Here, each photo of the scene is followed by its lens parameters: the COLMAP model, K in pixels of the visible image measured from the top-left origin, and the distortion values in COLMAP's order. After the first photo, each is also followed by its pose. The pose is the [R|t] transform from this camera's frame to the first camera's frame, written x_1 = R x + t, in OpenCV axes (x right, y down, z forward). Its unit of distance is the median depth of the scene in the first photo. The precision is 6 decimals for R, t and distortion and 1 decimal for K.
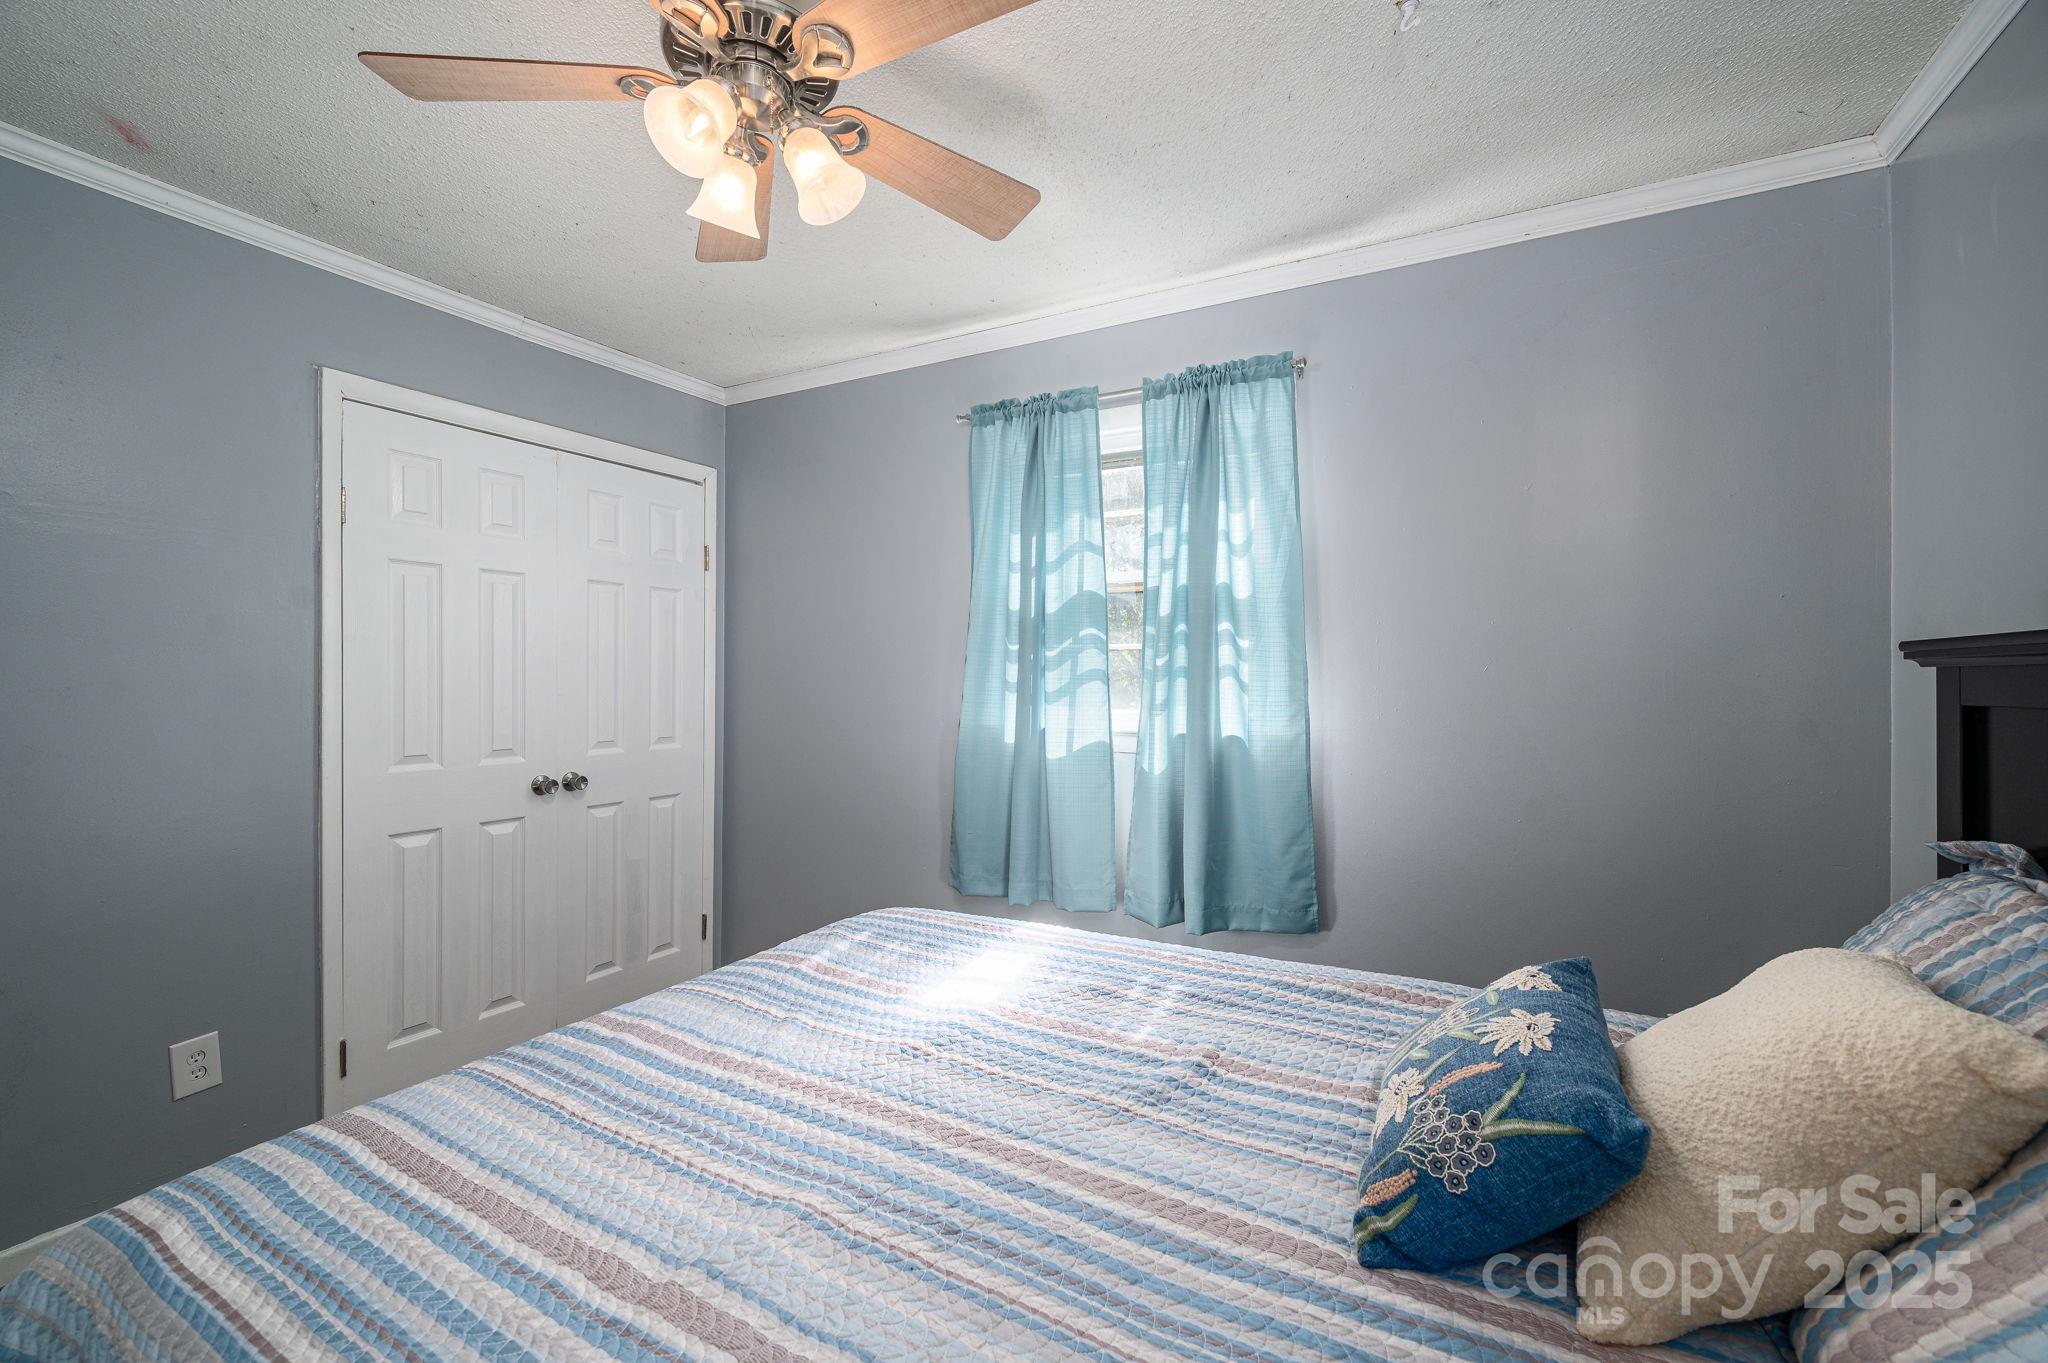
lens RADIAL K [[844.8, 0, 1022.6], [0, 844.8, 678.6], [0, 0, 1]] dist [-0.001292, 0.000175]
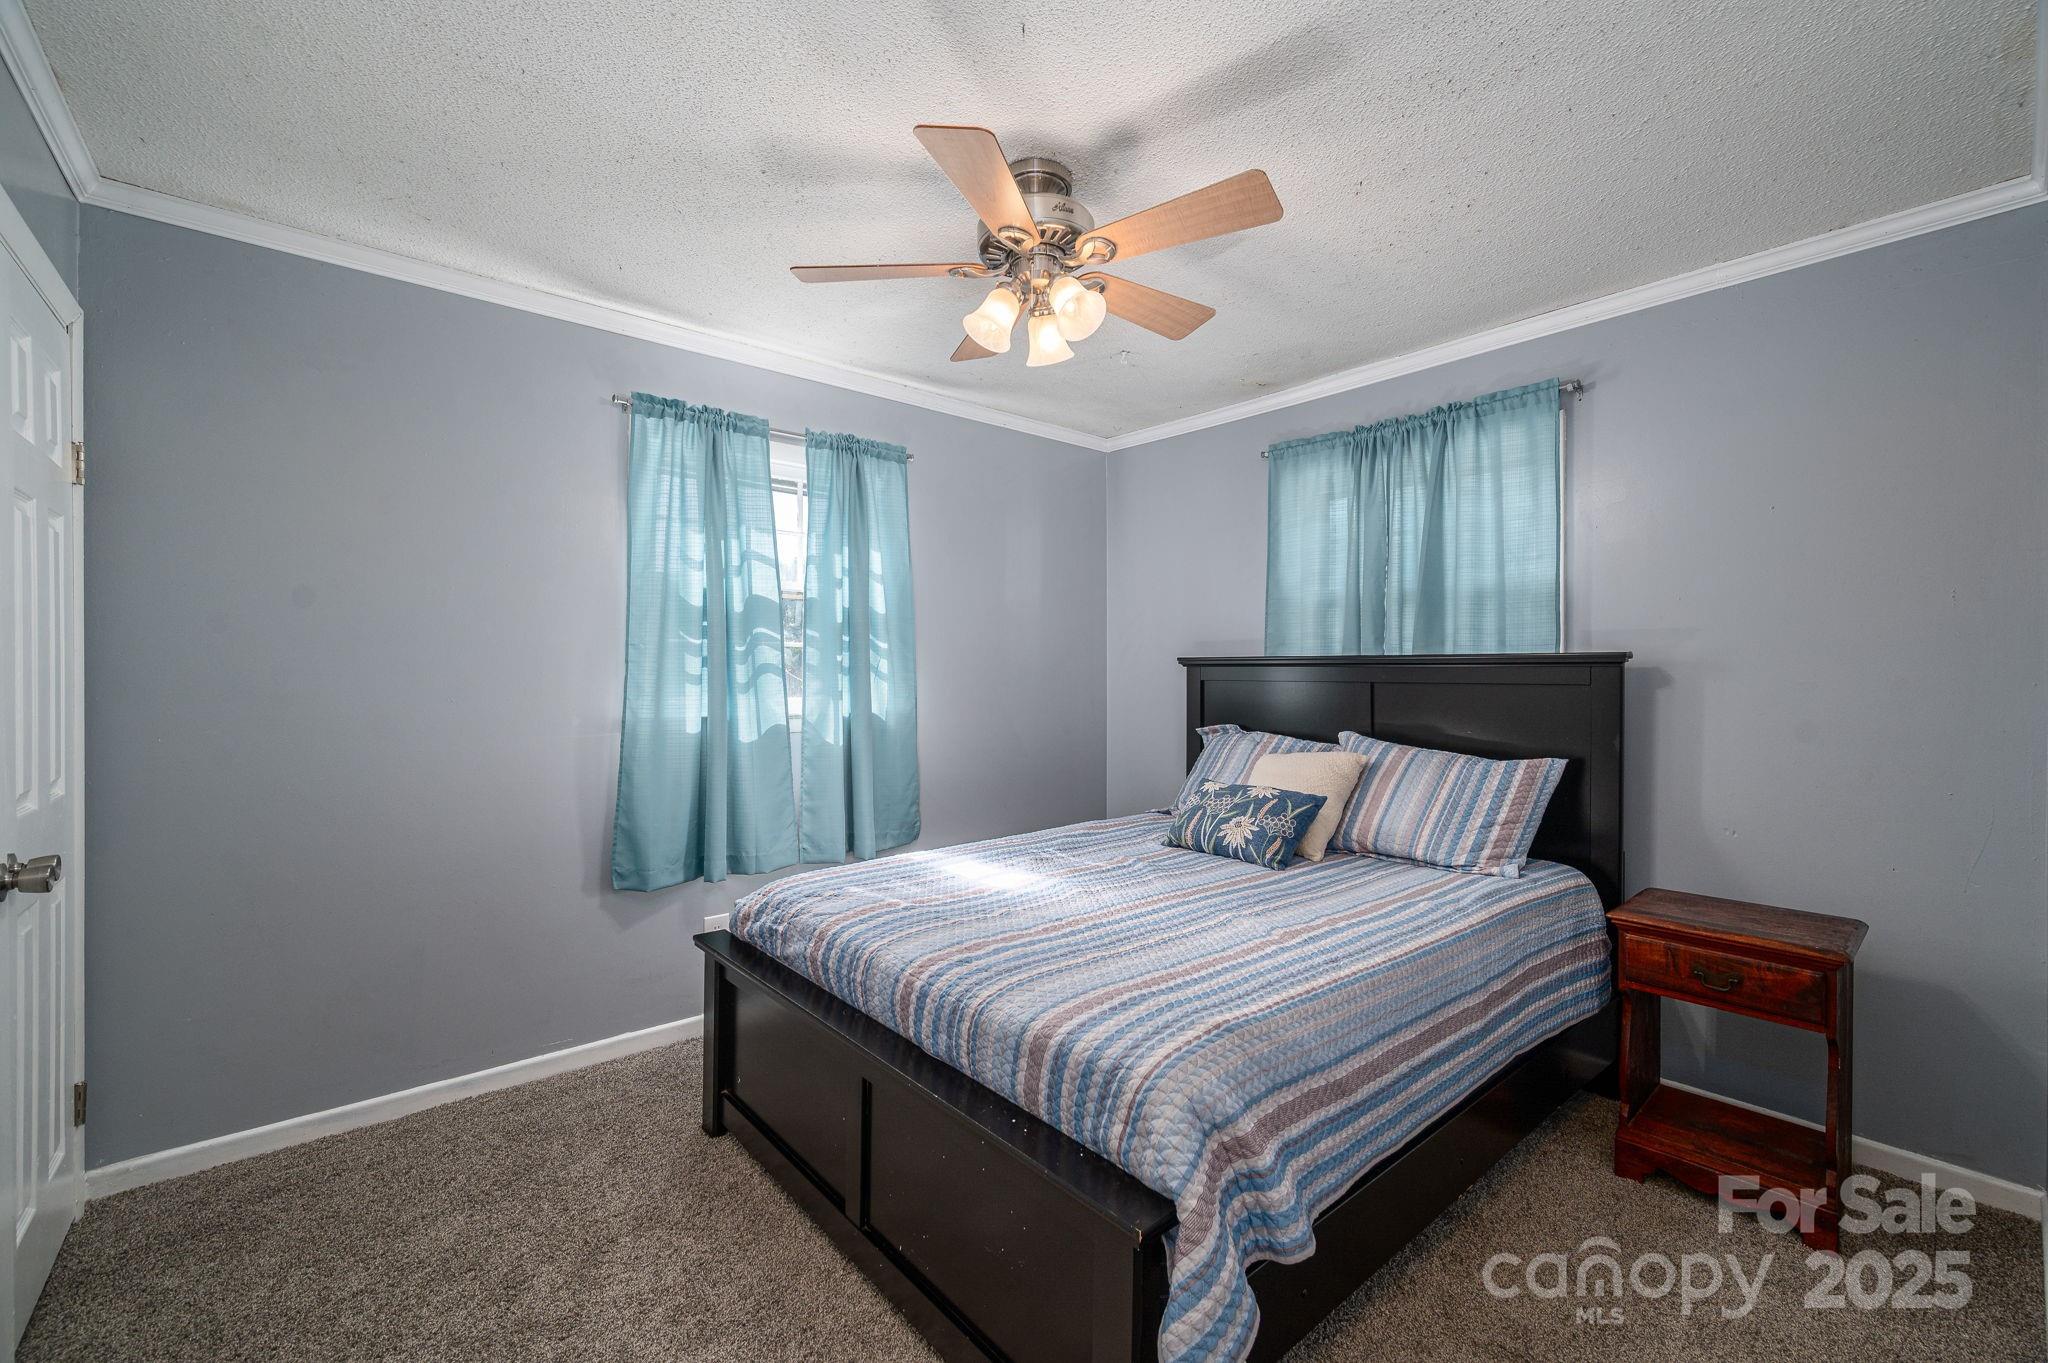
lens RADIAL K [[846.7, 0, 1012.5], [0, 846.7, 677.7], [0, 0, 1]] dist [-0.000234, 0.000560]
pose [[0.367475, -0.009342, 0.929987, -0.951156], [-0.000051, 0.999949, 0.010065, -0.003701], [-0.930034, -0.003746, 0.367456, 0.279688]]
